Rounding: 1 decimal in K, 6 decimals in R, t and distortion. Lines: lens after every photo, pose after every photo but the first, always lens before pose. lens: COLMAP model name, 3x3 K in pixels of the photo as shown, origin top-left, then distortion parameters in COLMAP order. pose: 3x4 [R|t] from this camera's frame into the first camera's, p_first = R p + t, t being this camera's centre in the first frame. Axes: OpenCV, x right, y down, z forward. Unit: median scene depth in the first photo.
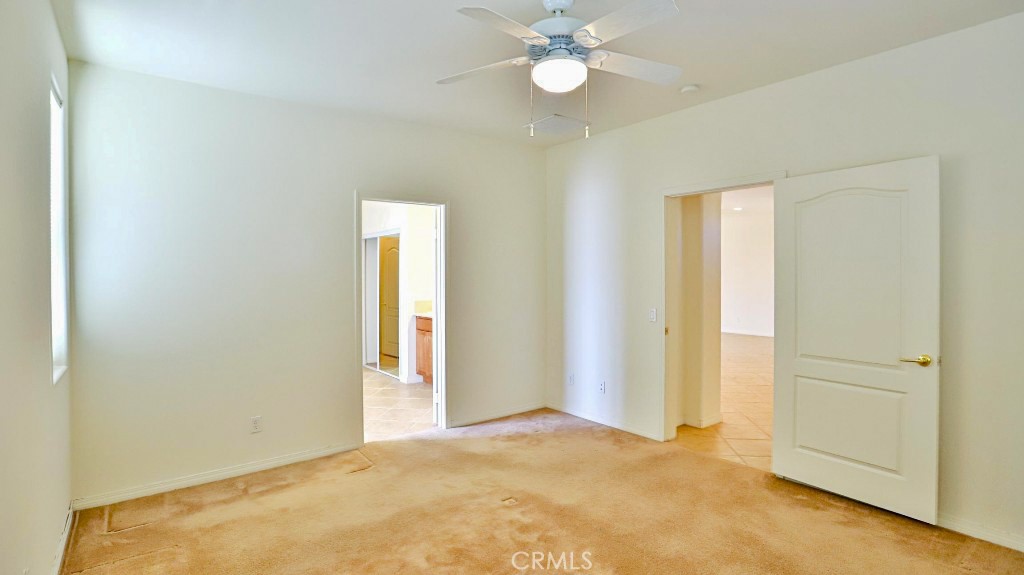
lens RADIAL K [[501.9, 0, 514.9], [0, 501.9, 285.3], [0, 0, 1]] dist [-0.018751, 0.000660]
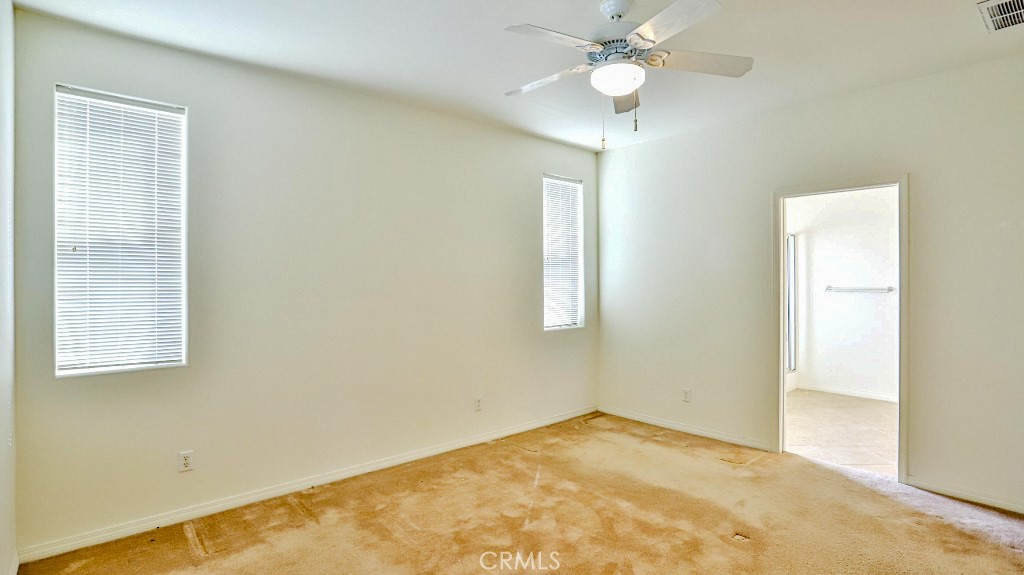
lens RADIAL K [[501.9, 0, 516.7], [0, 501.9, 281.0], [0, 0, 1]] dist [-0.018751, 0.000660]
pose [[0.066432, 0.003446, -0.997785, 0.716633], [-0.027153, 0.999630, 0.001644, 0.000892], [0.997421, 0.026984, 0.066501, 0.483160]]
